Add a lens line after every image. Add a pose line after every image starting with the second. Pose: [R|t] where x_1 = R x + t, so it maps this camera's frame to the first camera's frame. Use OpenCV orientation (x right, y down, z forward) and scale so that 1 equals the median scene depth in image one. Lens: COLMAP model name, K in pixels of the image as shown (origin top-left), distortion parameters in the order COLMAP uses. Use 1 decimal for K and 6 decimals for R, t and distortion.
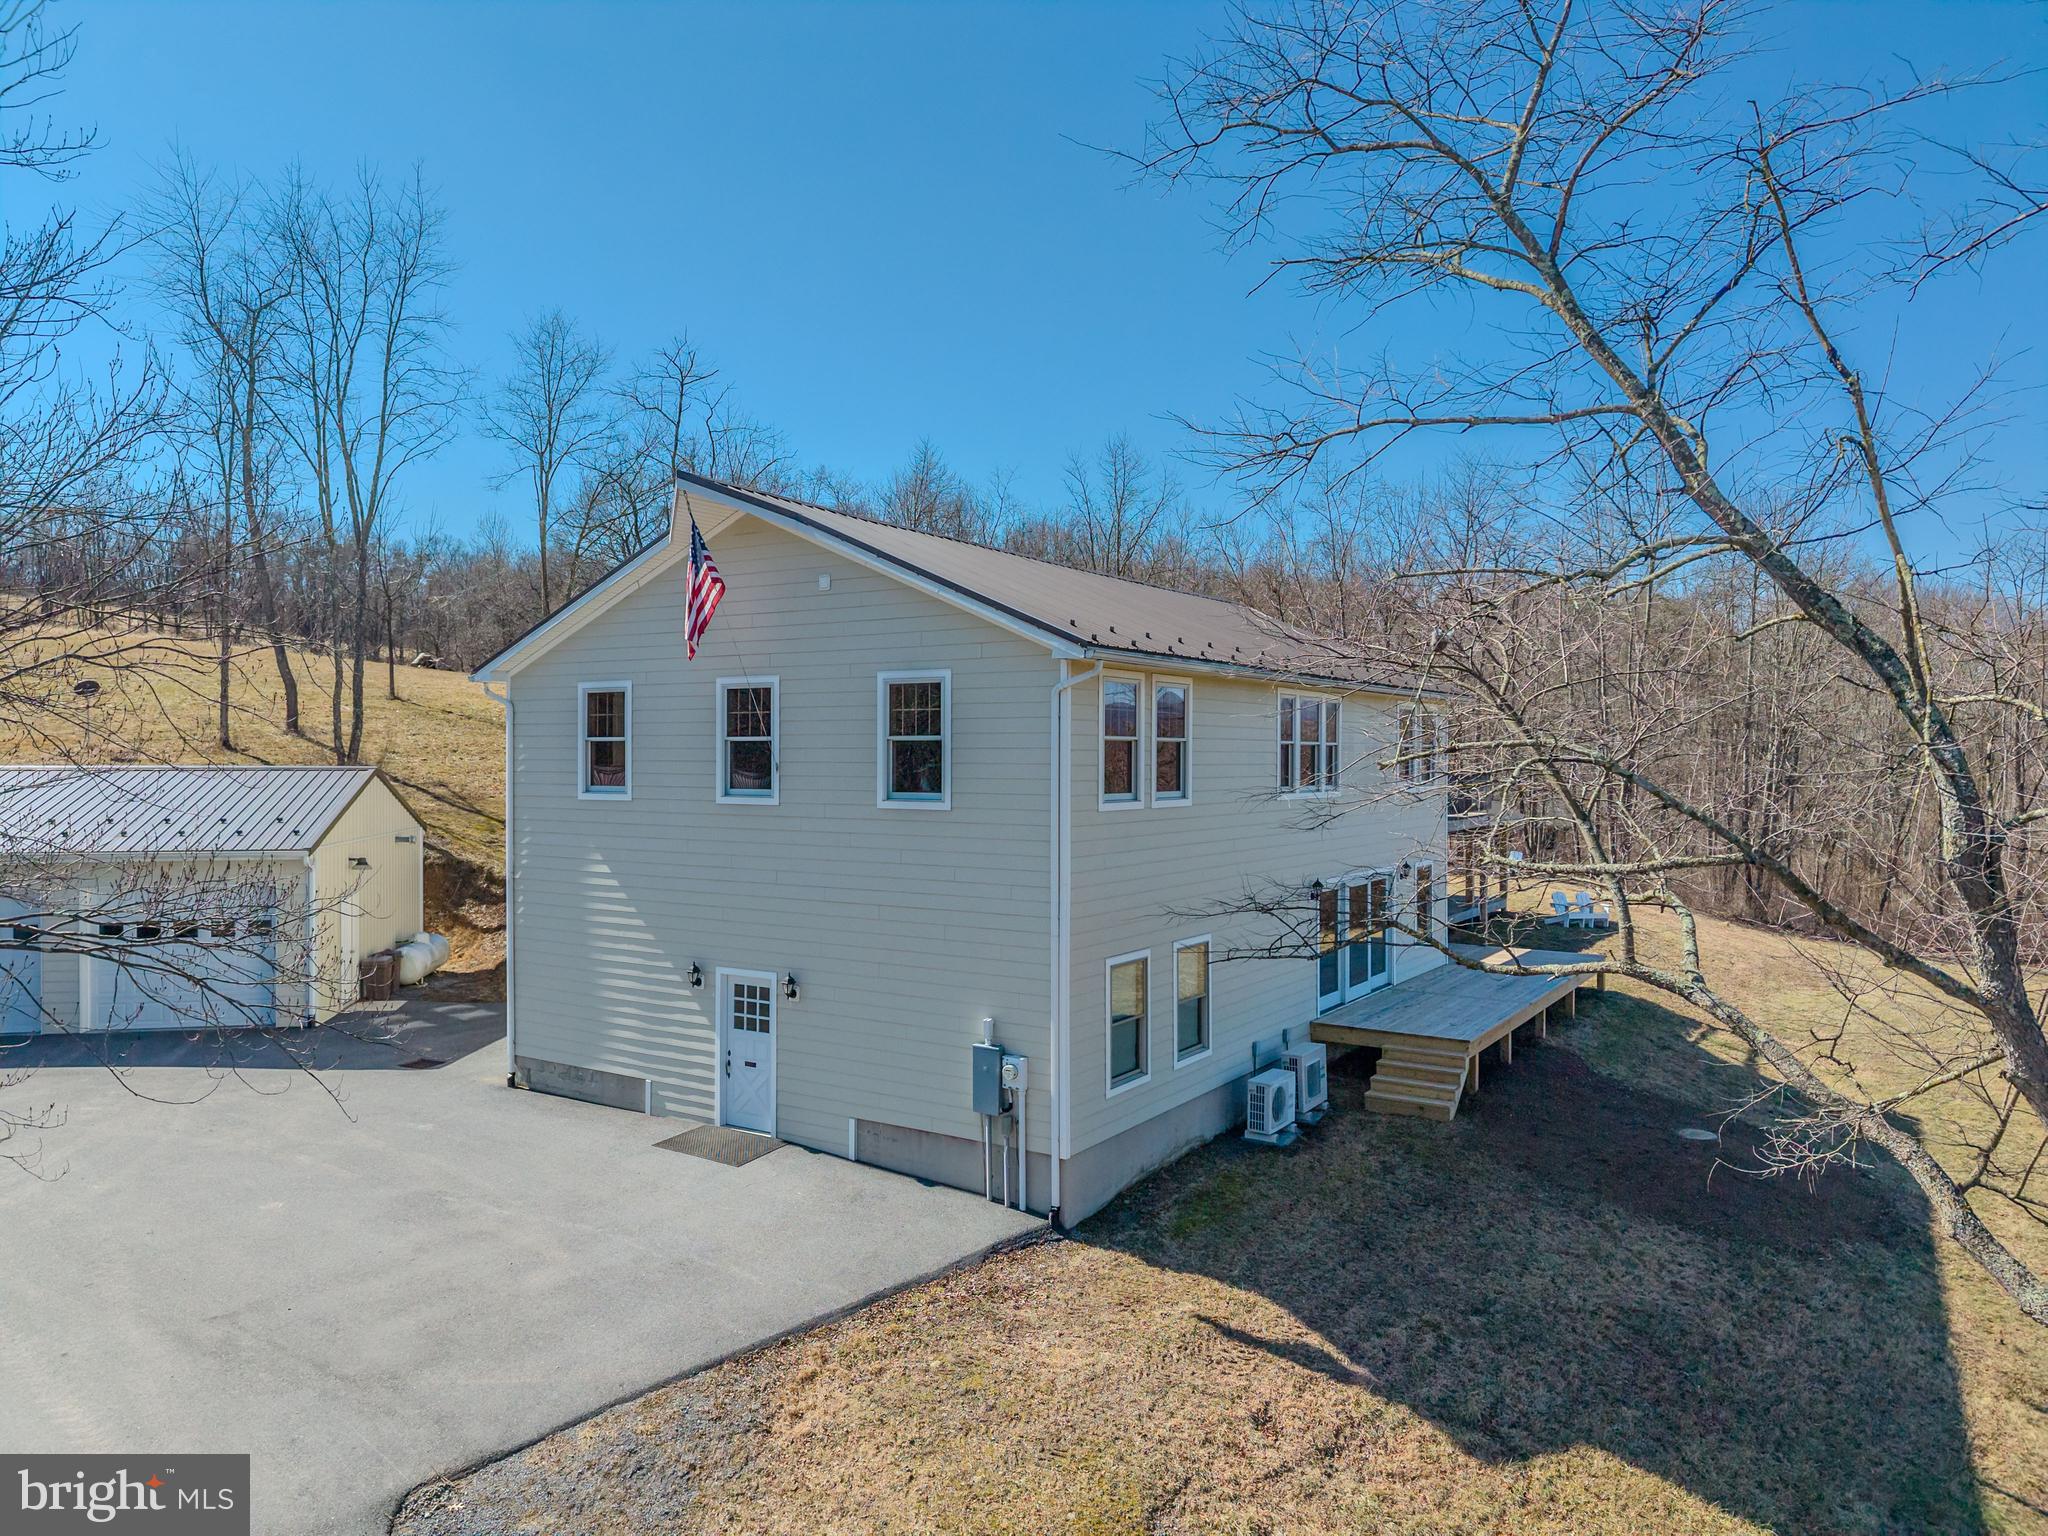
lens RADIAL K [[1366.3, 0, 1024.0], [0, 1366.3, 768.0], [0, 0, 1]] dist [0.022813, -0.023846]
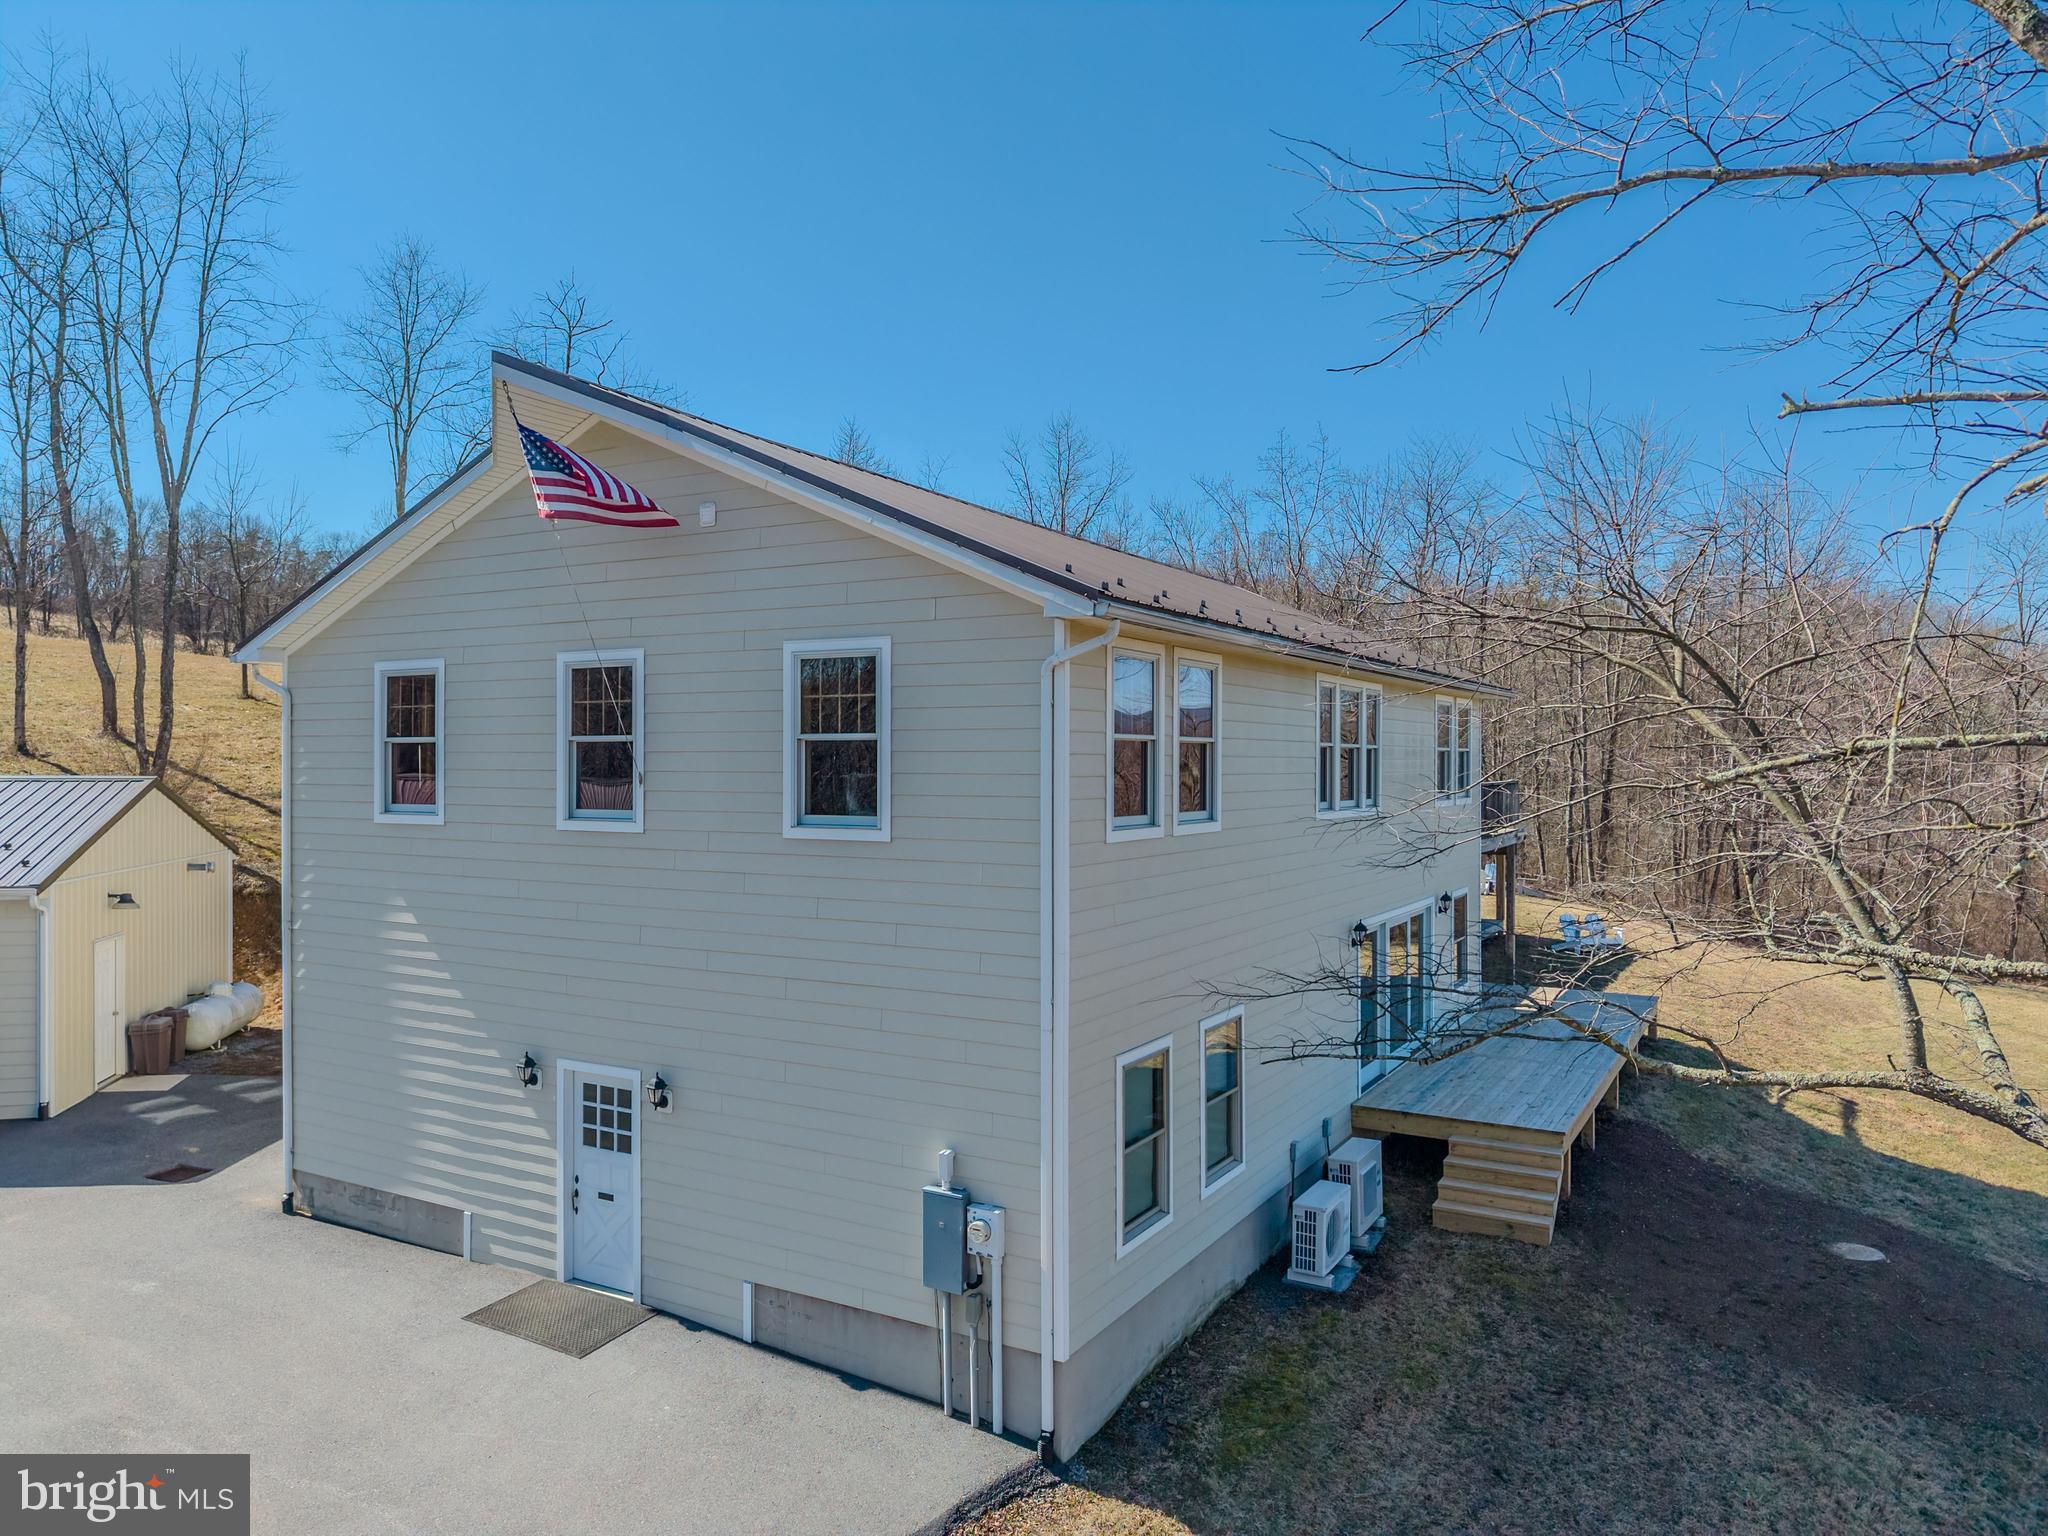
lens RADIAL K [[1366.3, 0, 1024.0], [0, 1366.3, 768.0], [0, 0, 1]] dist [0.022813, -0.023846]
pose [[0.998553, -0.001109, 0.053762, -0.020531], [0.001346, 0.999990, -0.004375, -0.002788], [-0.053756, 0.004441, 0.998544, 0.271972]]
